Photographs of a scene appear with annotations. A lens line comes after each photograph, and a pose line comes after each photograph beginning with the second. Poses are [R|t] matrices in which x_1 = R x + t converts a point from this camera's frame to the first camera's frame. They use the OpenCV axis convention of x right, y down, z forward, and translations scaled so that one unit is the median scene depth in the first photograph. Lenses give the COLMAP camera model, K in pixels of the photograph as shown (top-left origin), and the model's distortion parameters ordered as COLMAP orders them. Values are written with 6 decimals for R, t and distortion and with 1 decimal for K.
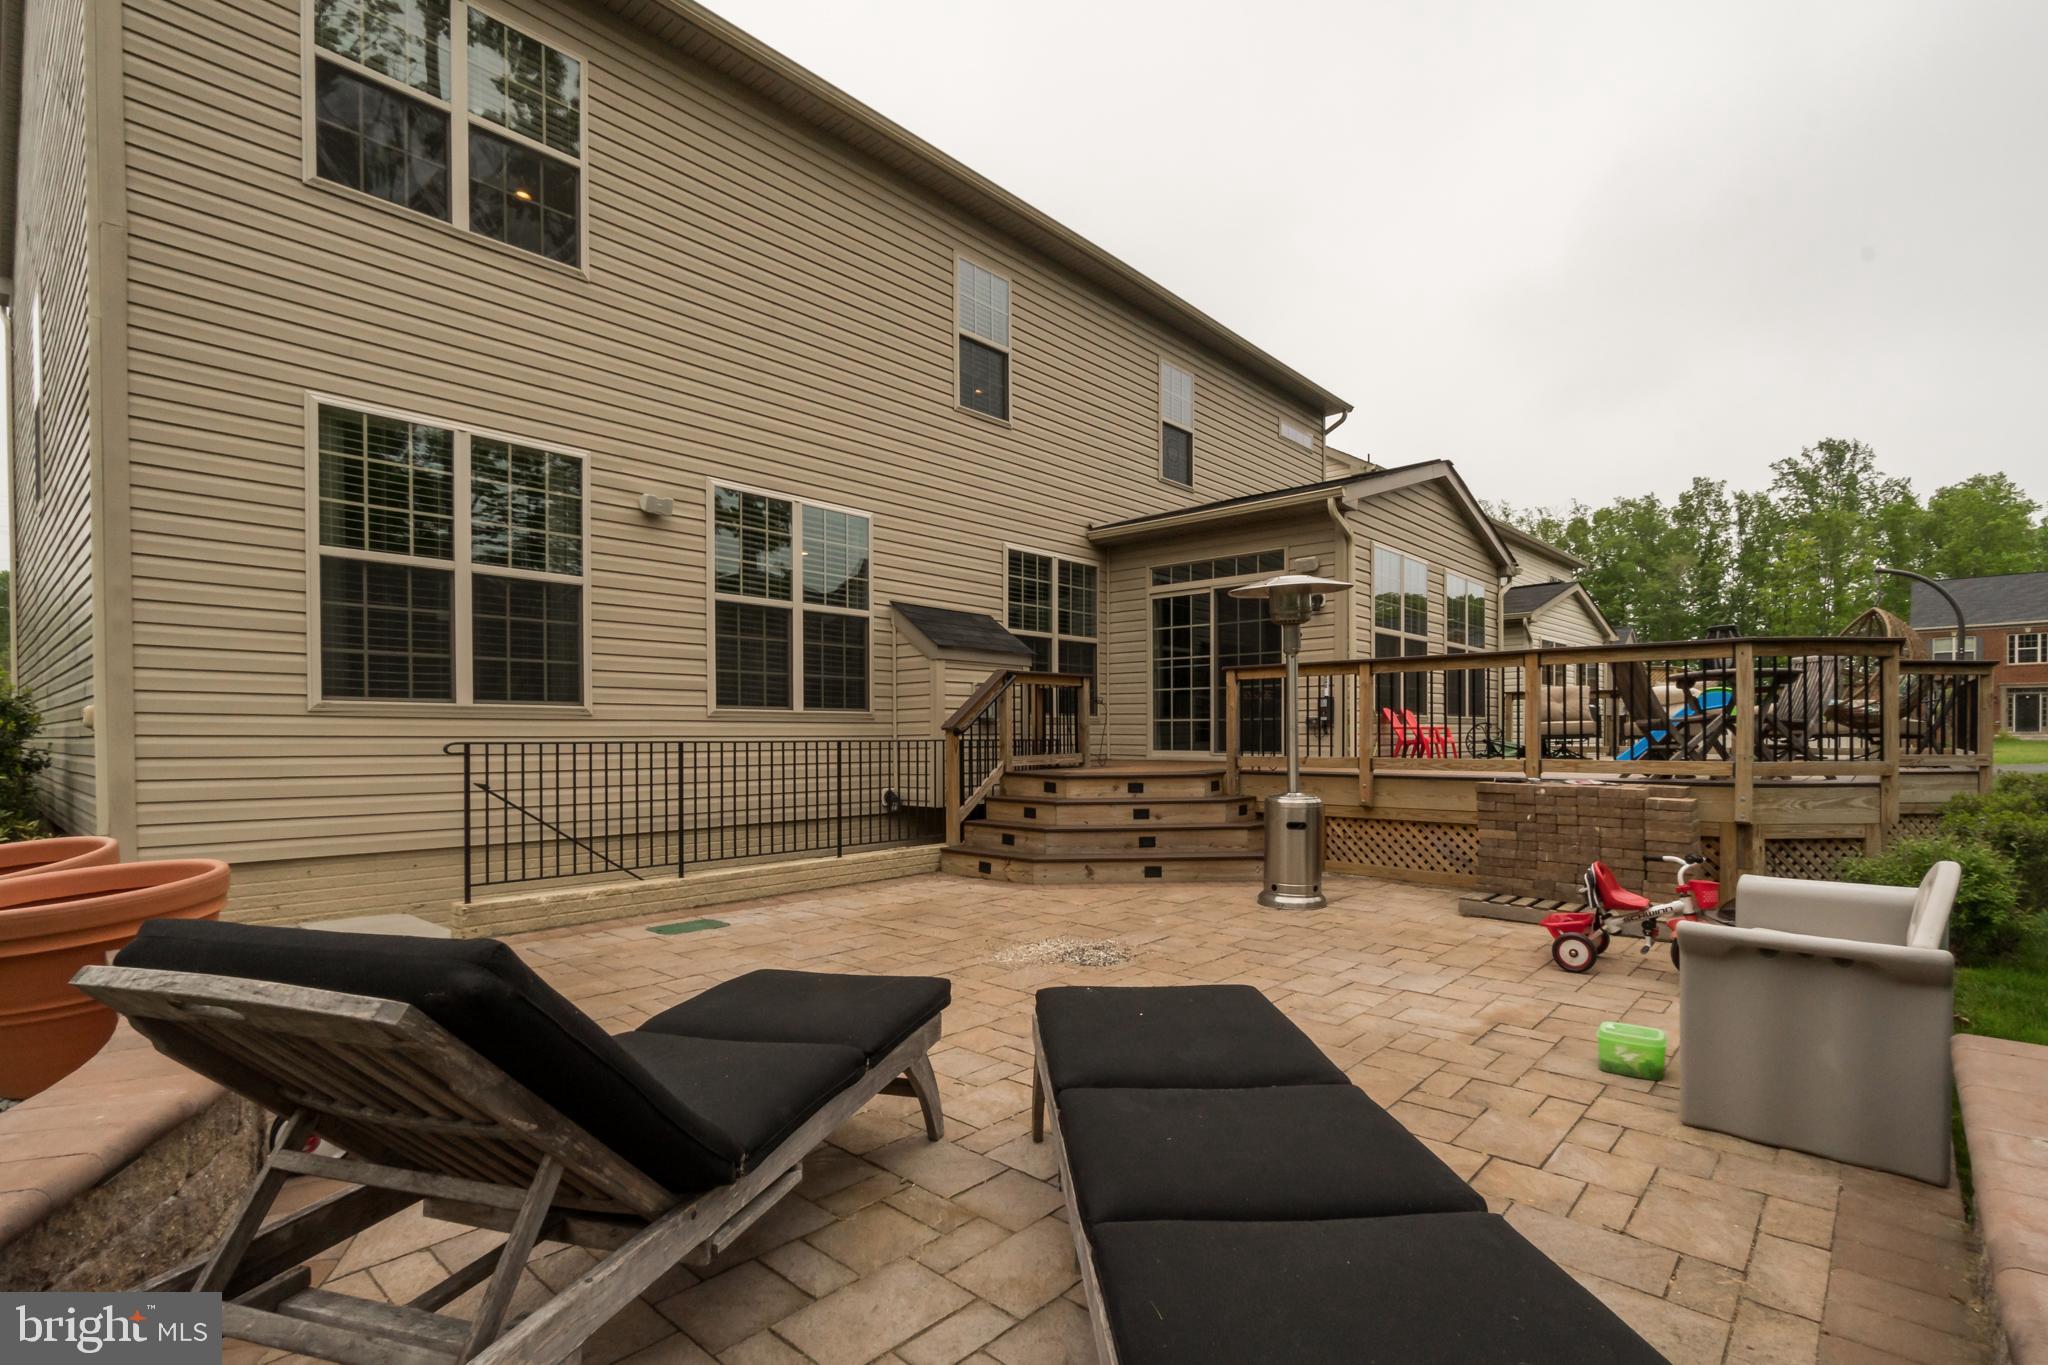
lens RADIAL K [[1048.4, 0, 1029.4], [0, 1048.4, 759.1], [0, 0, 1]] dist [0.001580, -0.002793]
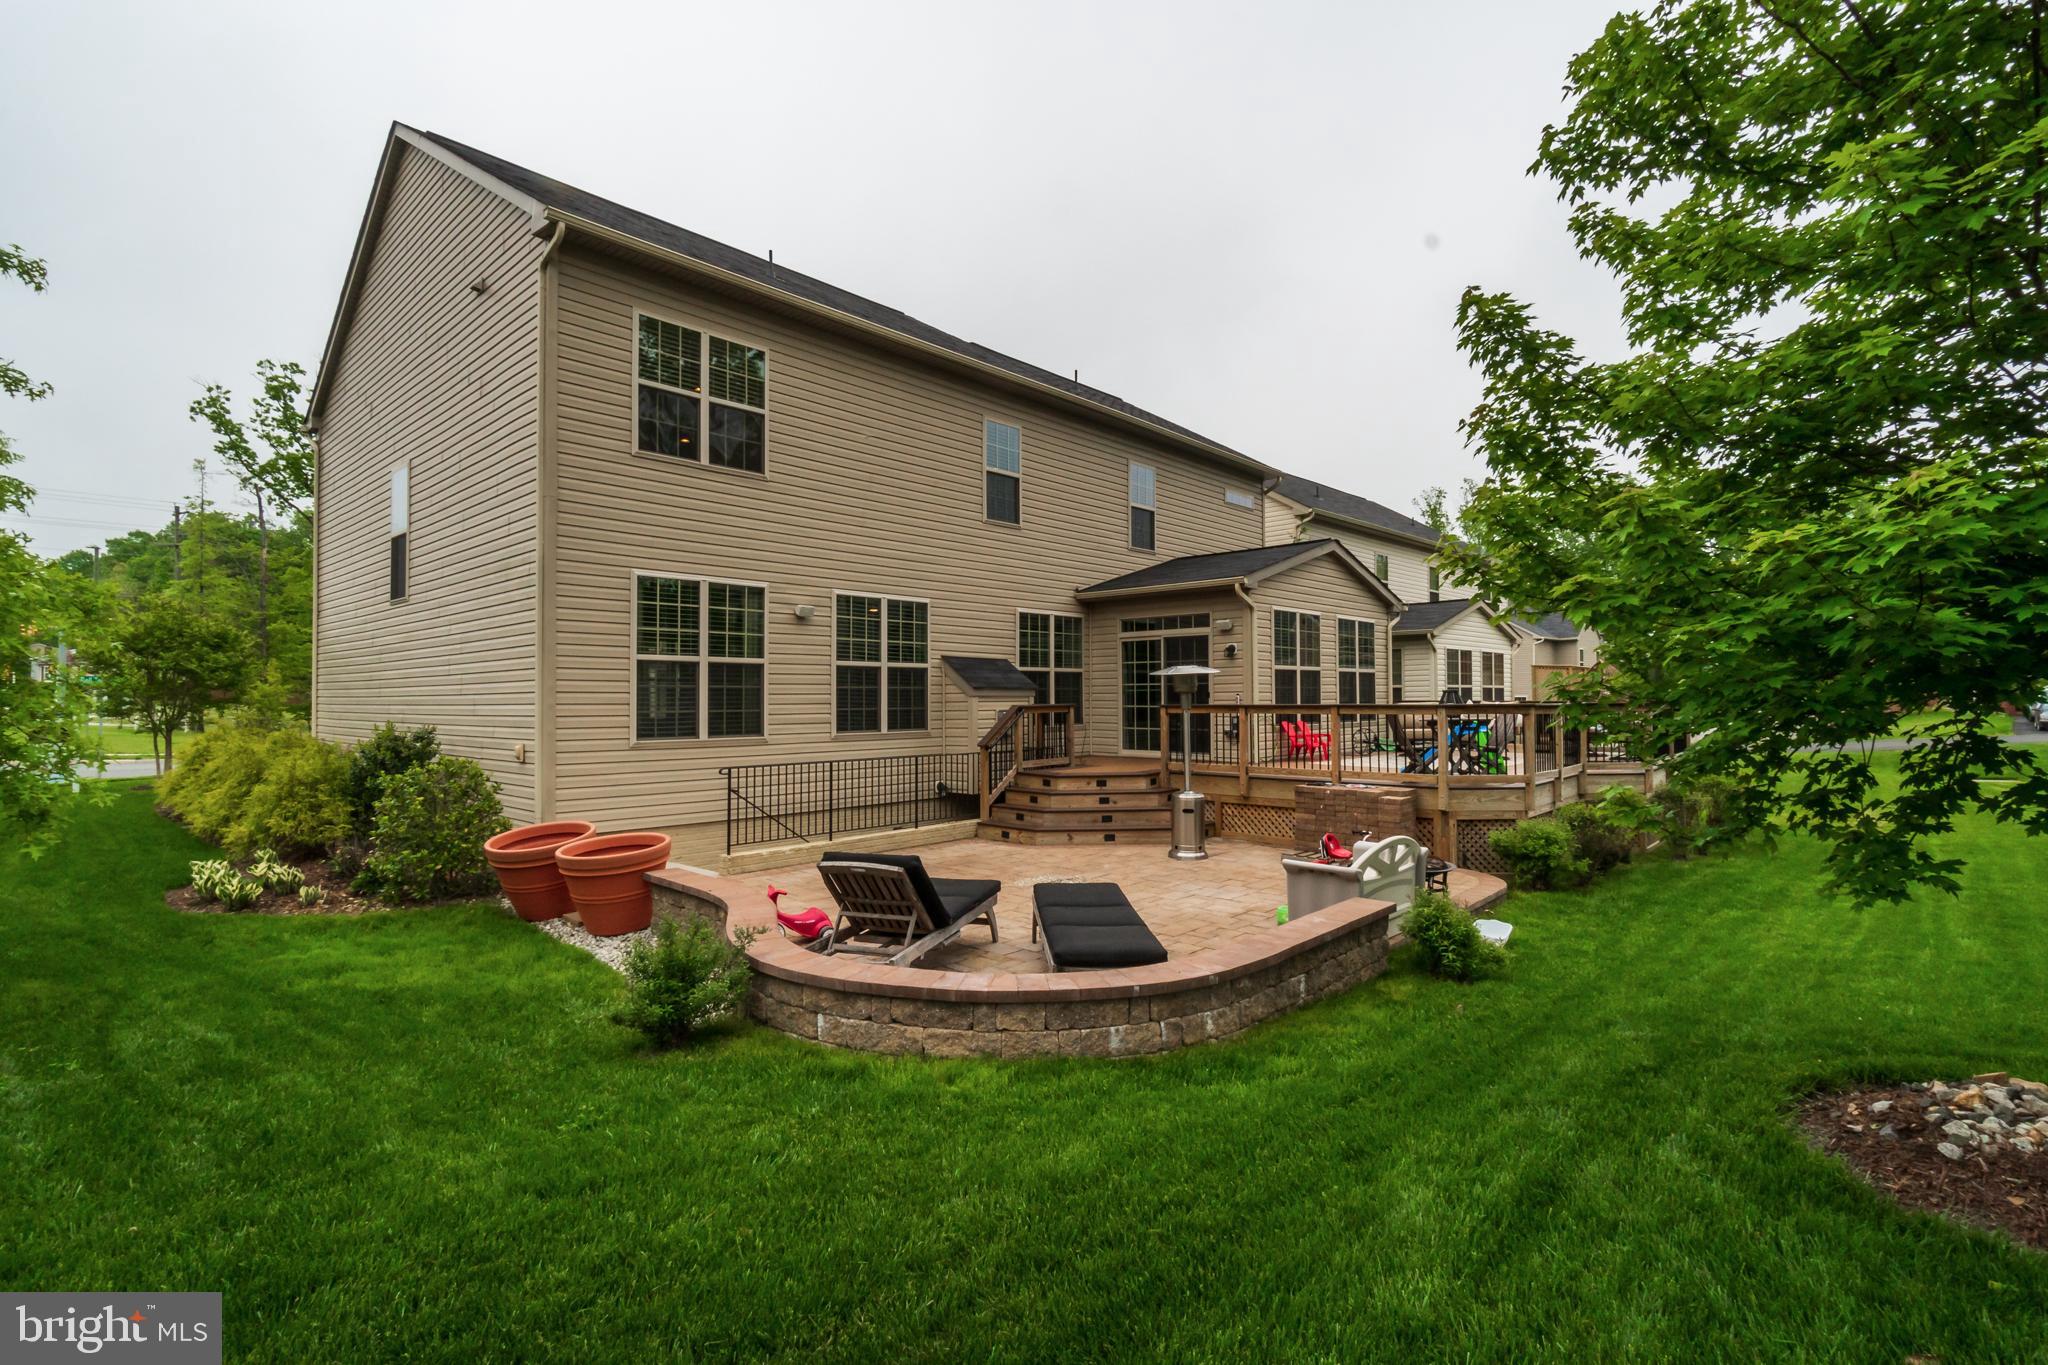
lens RADIAL K [[1048.4, 0, 1023.6], [0, 1048.4, 671.6], [0, 0, 1]] dist [0.001580, -0.002793]
pose [[0.999923, -0.000500, -0.012435, 0.004946], [-0.000075, 0.998935, -0.046146, -0.067589], [0.012445, 0.046143, 0.998857, -0.576867]]
